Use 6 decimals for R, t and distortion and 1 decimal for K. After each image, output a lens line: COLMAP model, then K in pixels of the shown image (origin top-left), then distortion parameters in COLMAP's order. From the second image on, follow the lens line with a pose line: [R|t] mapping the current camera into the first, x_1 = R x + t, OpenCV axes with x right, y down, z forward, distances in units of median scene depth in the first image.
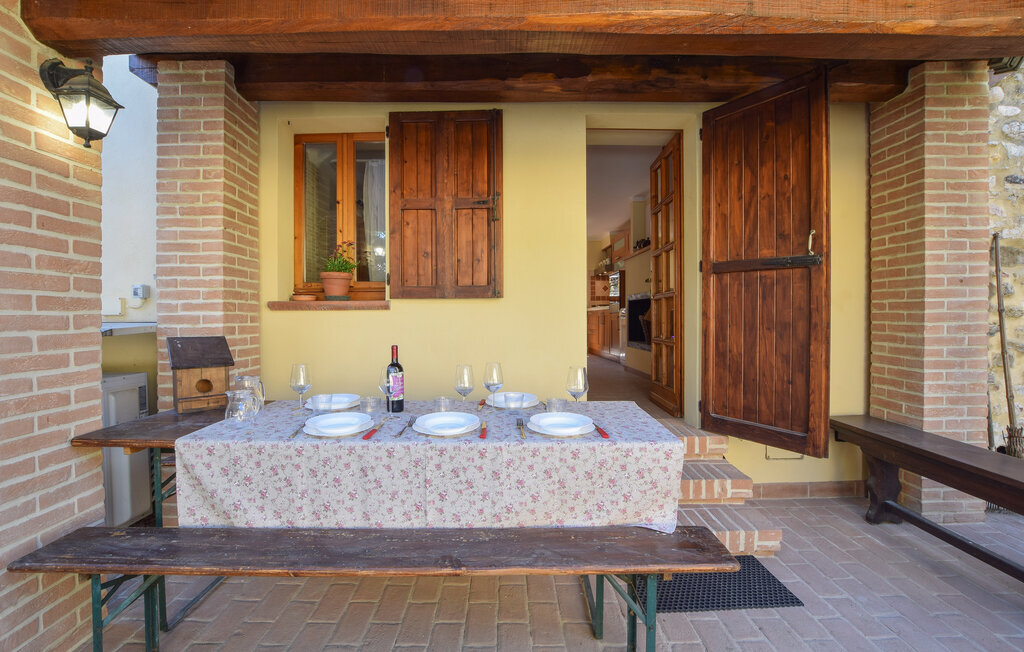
lens RADIAL K [[458.2, 0, 509.4], [0, 458.2, 322.4], [0, 0, 1]] dist [-0.029675, 0.001271]
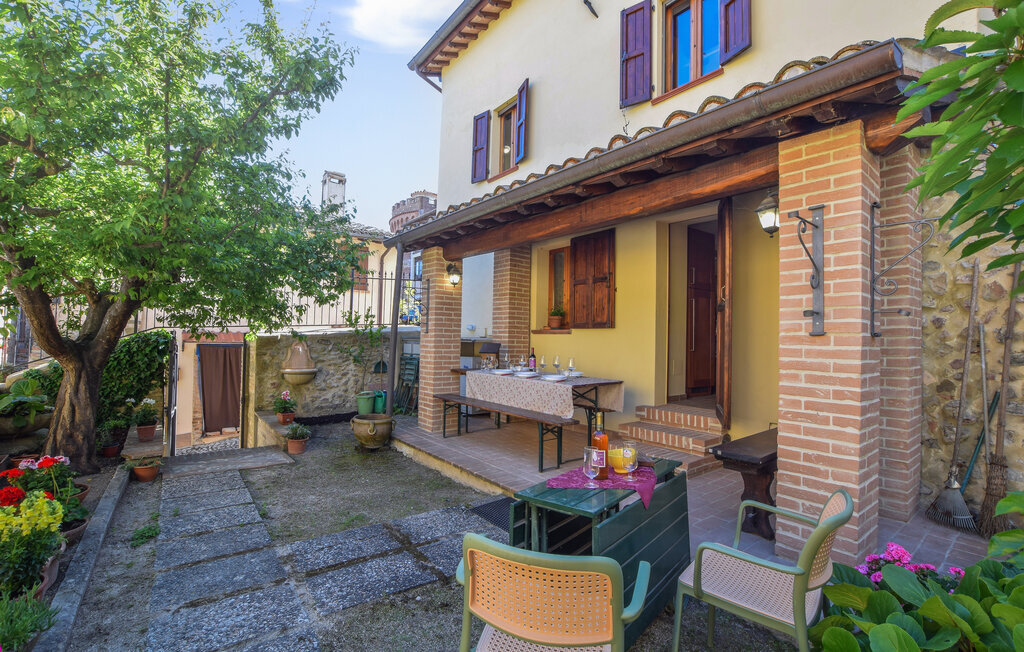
lens RADIAL K [[458.2, 0, 493.0], [0, 458.2, 329.4], [0, 0, 1]] dist [-0.029675, 0.001271]
pose [[0.585213, -0.001822, -0.810878, 1.387009], [-0.032402, 0.999146, -0.025629, 0.018095], [0.810232, 0.041273, 0.584654, -0.556735]]
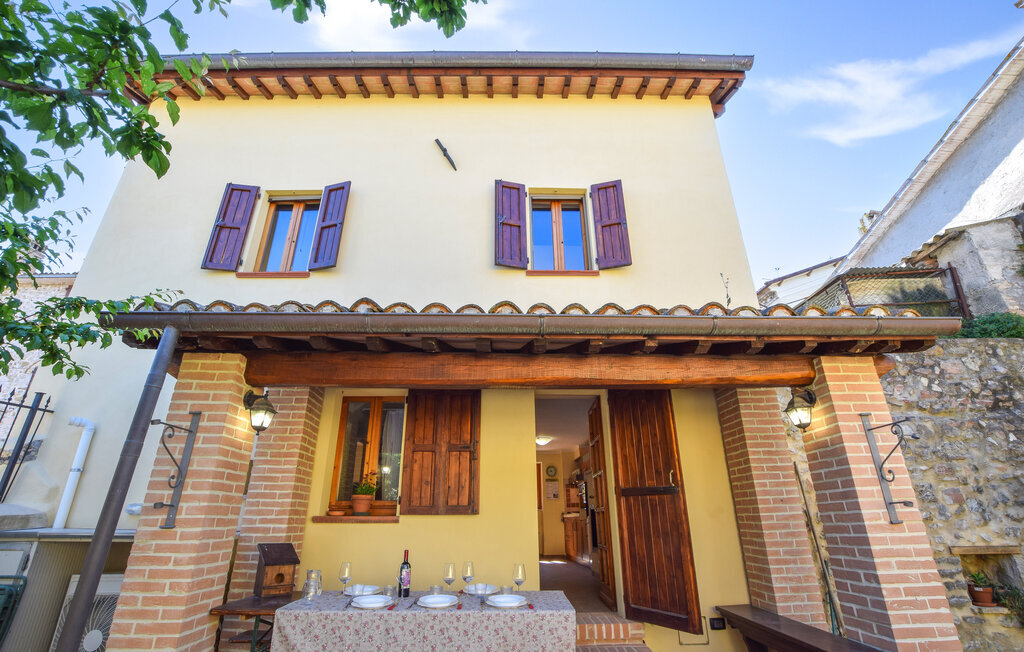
lens RADIAL K [[458.2, 0, 508.5], [0, 458.2, 332.2], [0, 0, 1]] dist [-0.029675, 0.001271]
pose [[0.999847, 0.004290, 0.016978, 0.059965], [0.002707, 0.920015, -0.391874, -0.021258], [-0.017301, 0.391860, 0.919862, -0.618802]]
